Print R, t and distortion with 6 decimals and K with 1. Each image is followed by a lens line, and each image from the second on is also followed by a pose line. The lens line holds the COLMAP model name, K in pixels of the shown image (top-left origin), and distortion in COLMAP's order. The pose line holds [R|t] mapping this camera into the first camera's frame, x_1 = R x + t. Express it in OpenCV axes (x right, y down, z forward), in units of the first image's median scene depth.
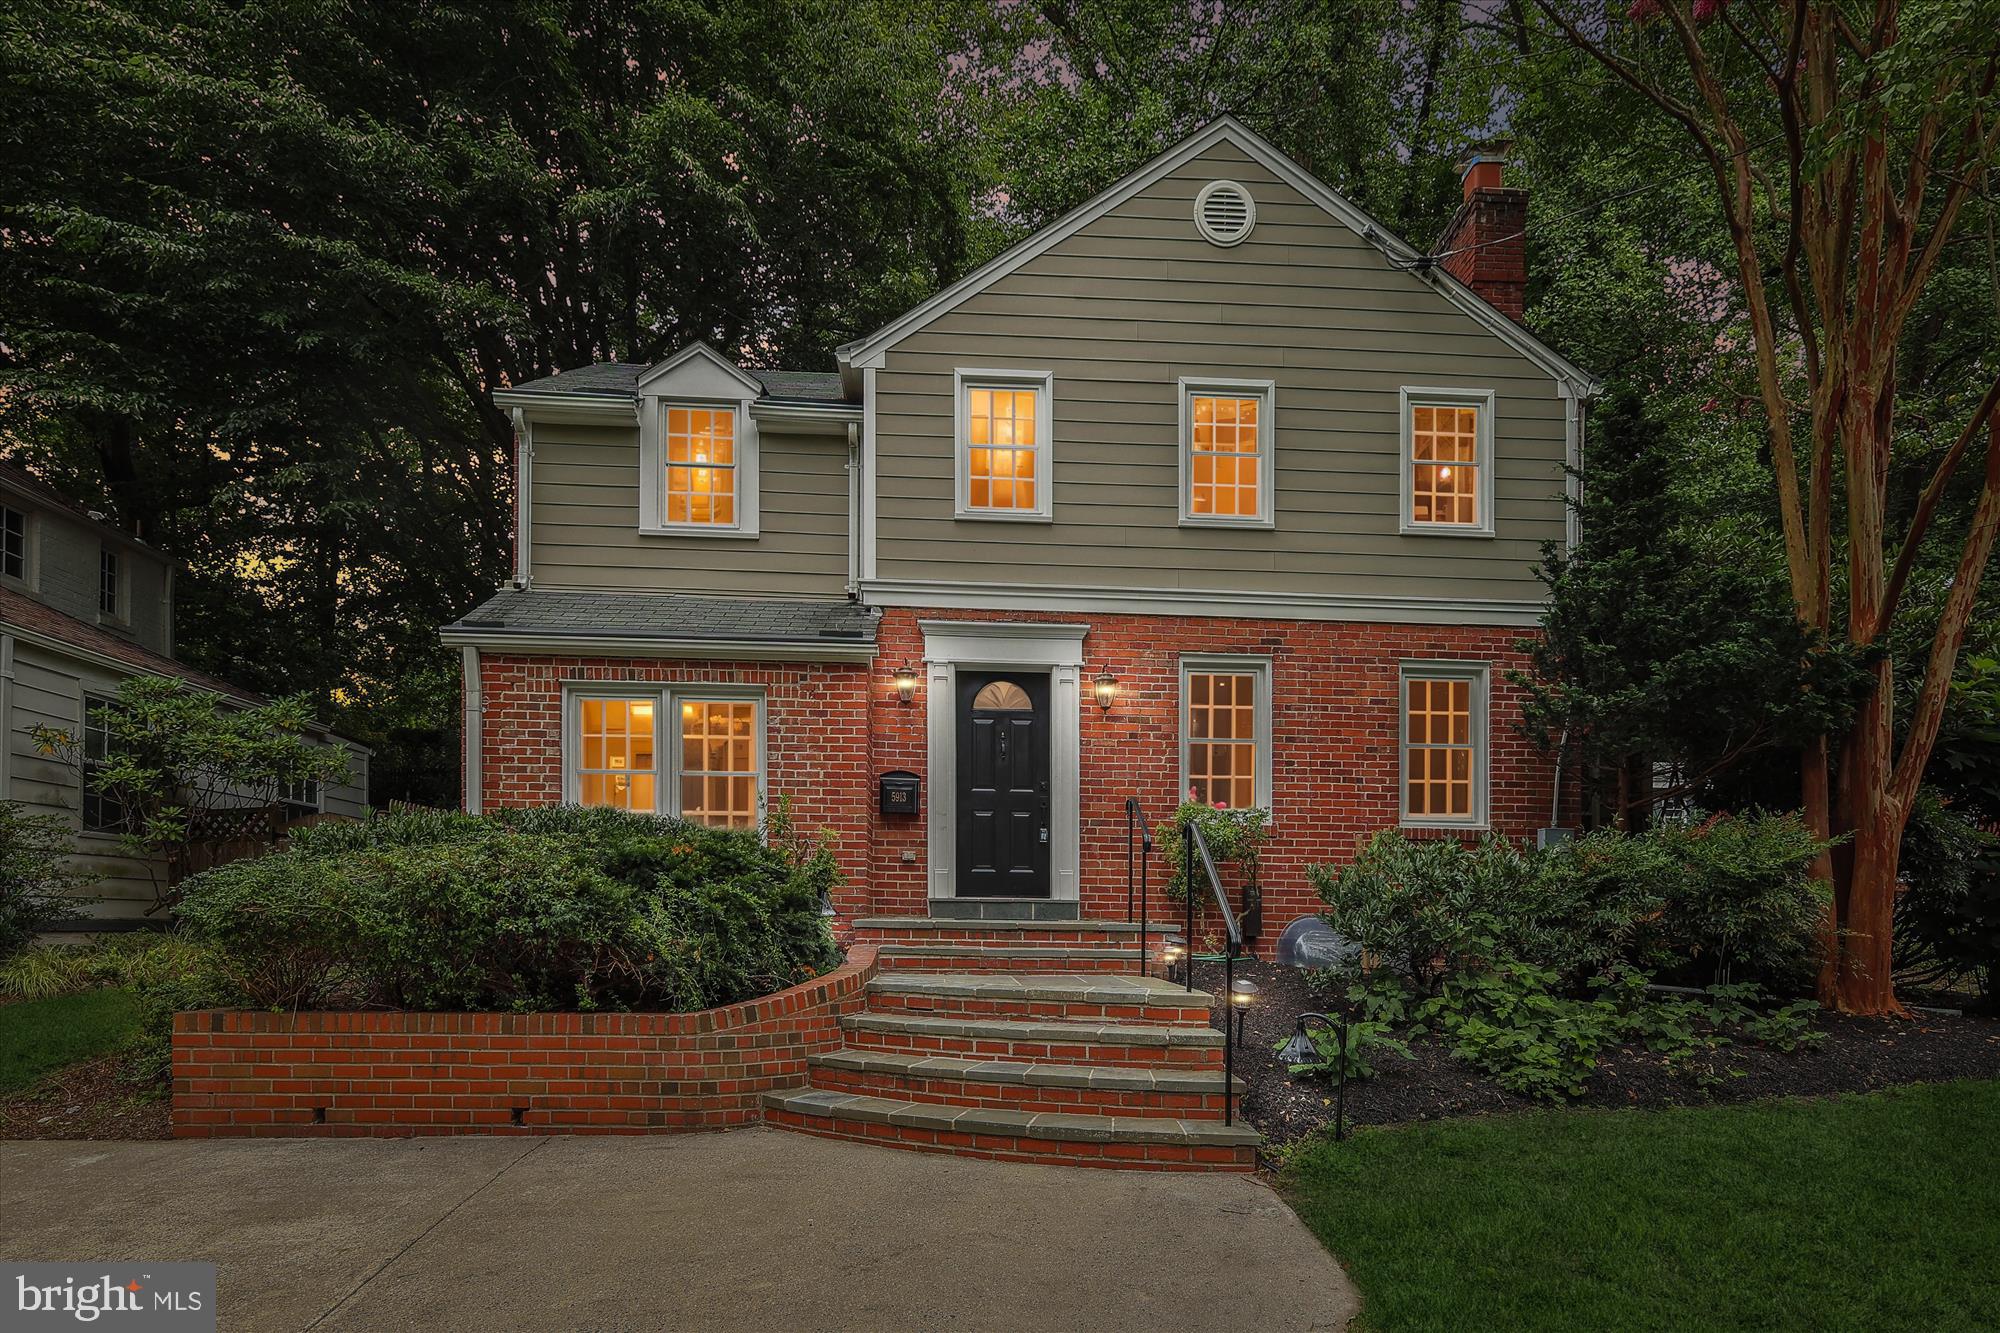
lens RADIAL K [[1084.8, 0, 1000.2], [0, 1084.8, 779.9], [0, 0, 1]] dist [0.005516, 0.001078]
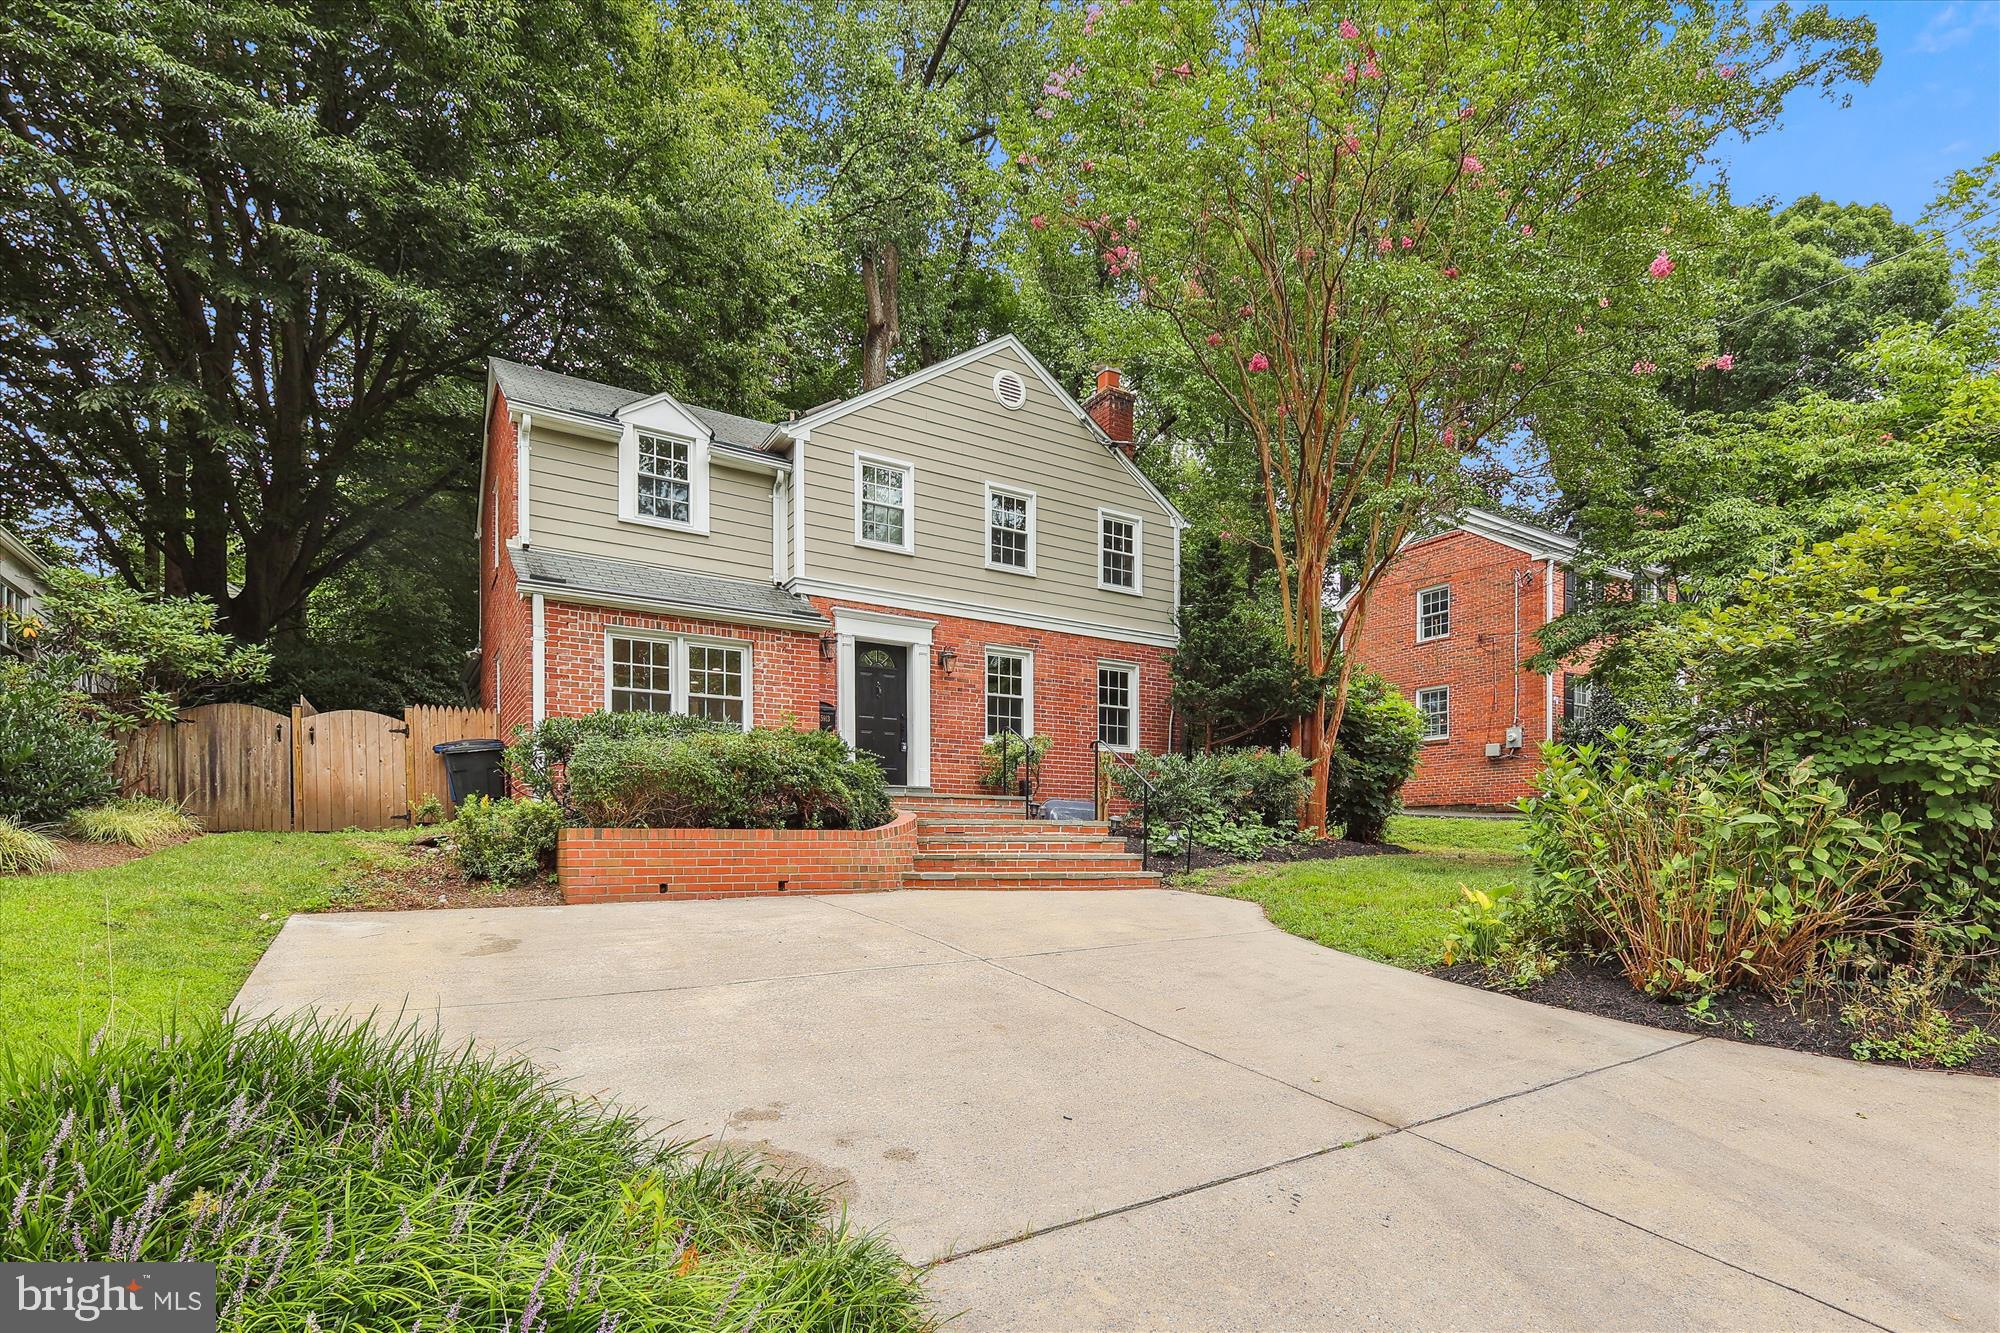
lens RADIAL K [[886.9, 0, 998.8], [0, 886.9, 650.2], [0, 0, 1]] dist [0.003220, 0.000850]
pose [[0.903389, 0.087427, 0.419816, -0.427191], [-0.056482, 0.994727, -0.085609, 0.013641], [-0.425086, 0.053626, 0.903563, -0.284583]]
